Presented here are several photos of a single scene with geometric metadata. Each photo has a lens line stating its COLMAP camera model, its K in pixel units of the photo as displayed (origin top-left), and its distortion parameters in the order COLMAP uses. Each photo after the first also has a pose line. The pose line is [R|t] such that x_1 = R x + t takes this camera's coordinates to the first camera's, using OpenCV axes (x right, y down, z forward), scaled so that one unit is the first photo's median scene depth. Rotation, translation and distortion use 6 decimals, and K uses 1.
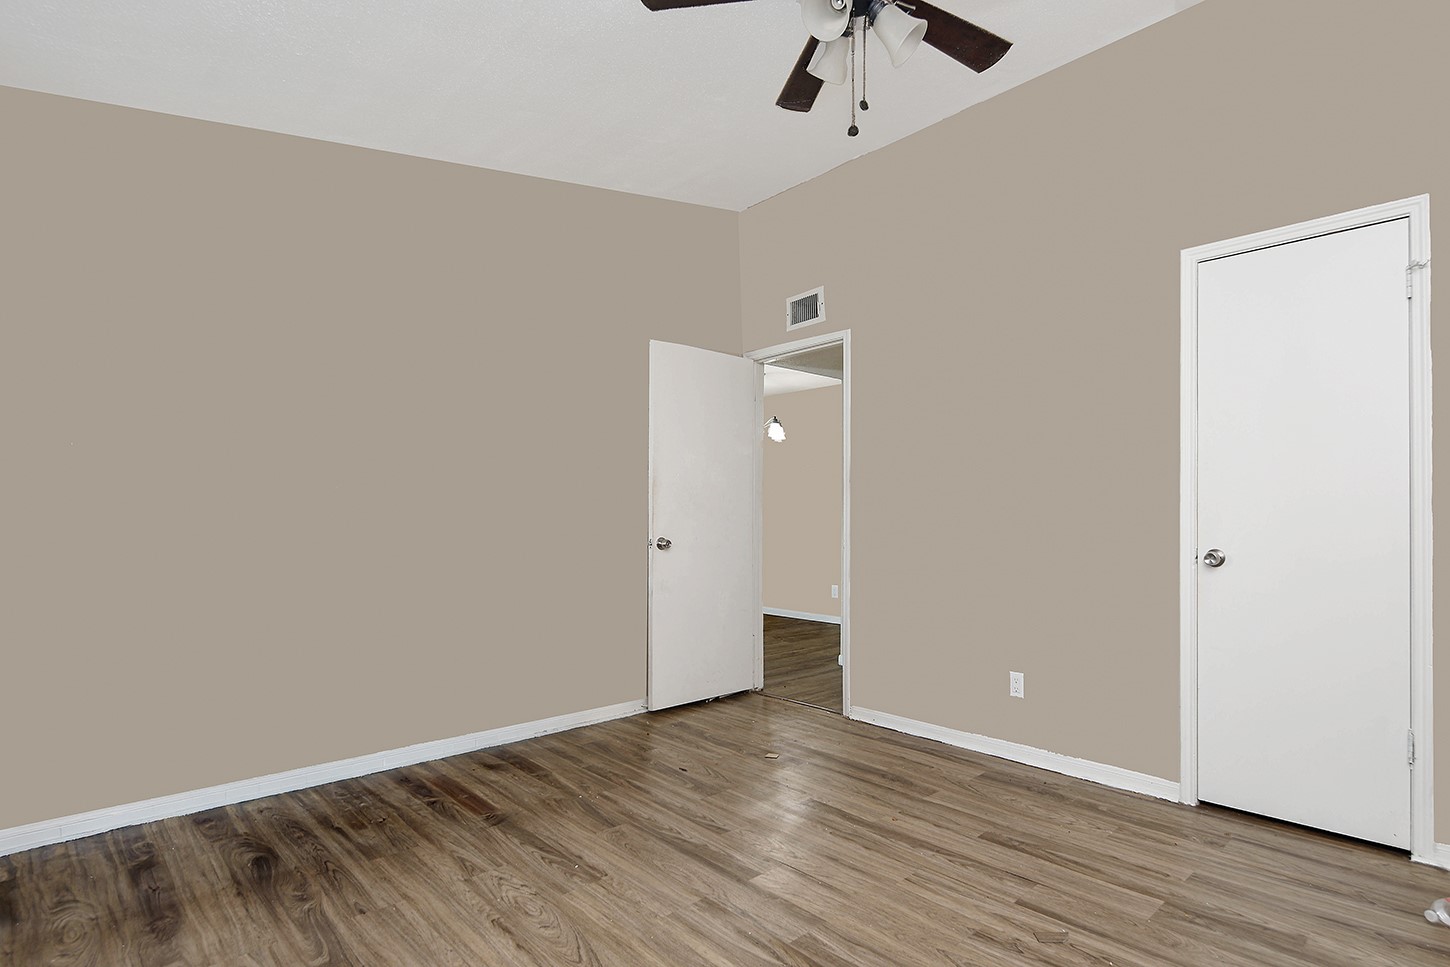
lens RADIAL K [[736.2, 0, 725.0], [0, 736.2, 483.5], [0, 0, 1]] dist [-0.015397, -0.000257]
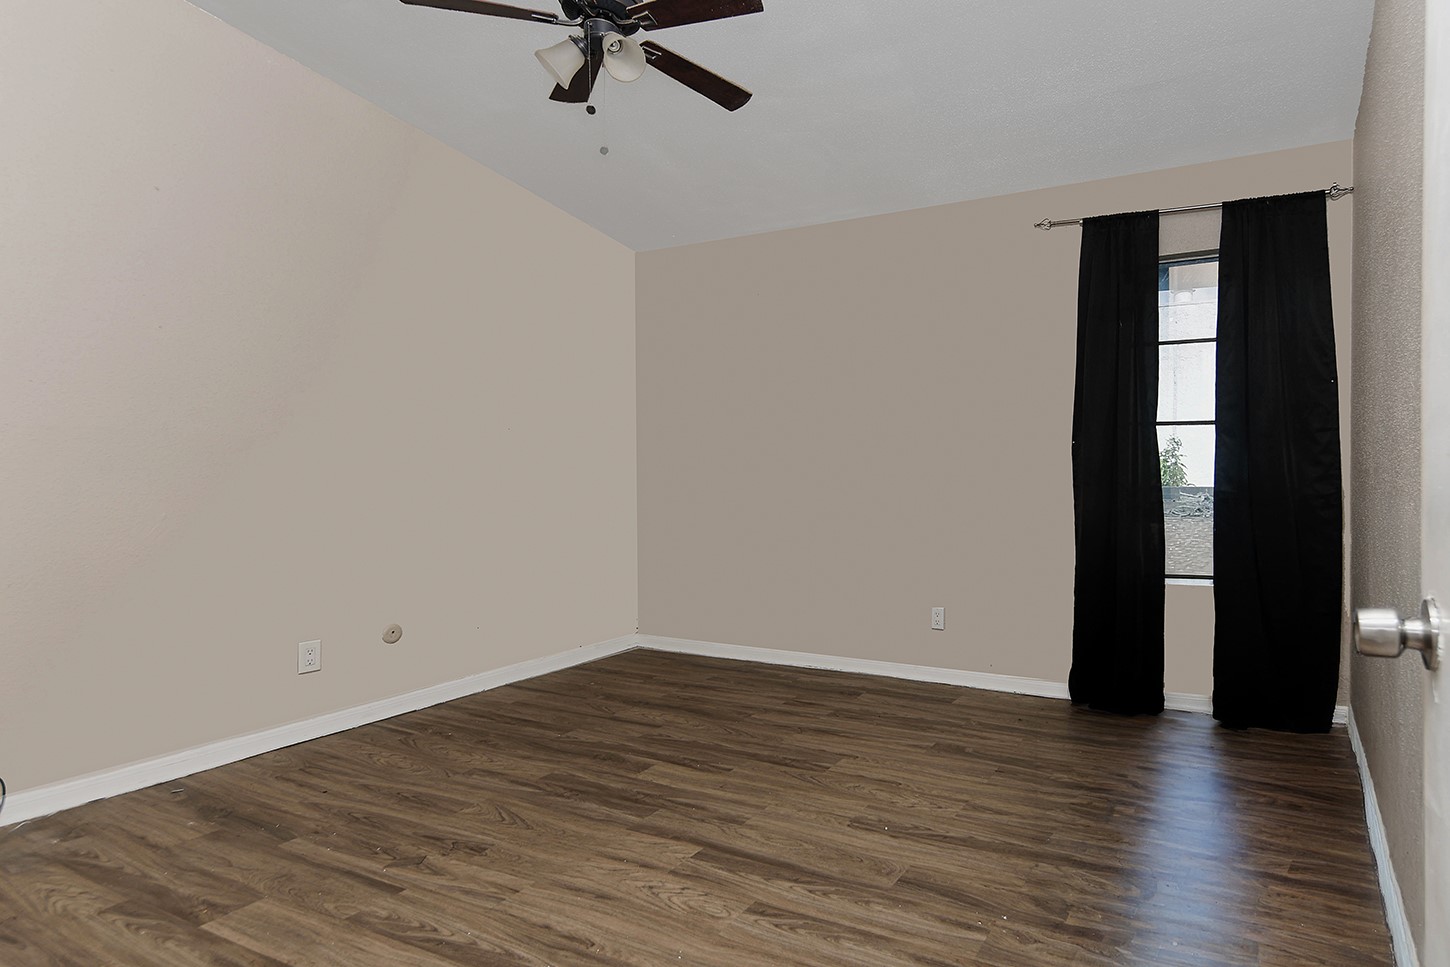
lens RADIAL K [[736.2, 0, 725.0], [0, 736.2, 483.5], [0, 0, 1]] dist [-0.015397, -0.000257]
pose [[-0.986109, 0.002847, -0.166074, 0.162585], [0.006341, 0.999769, -0.020513, 0.103065], [0.165978, -0.021281, -0.985900, 1.982116]]
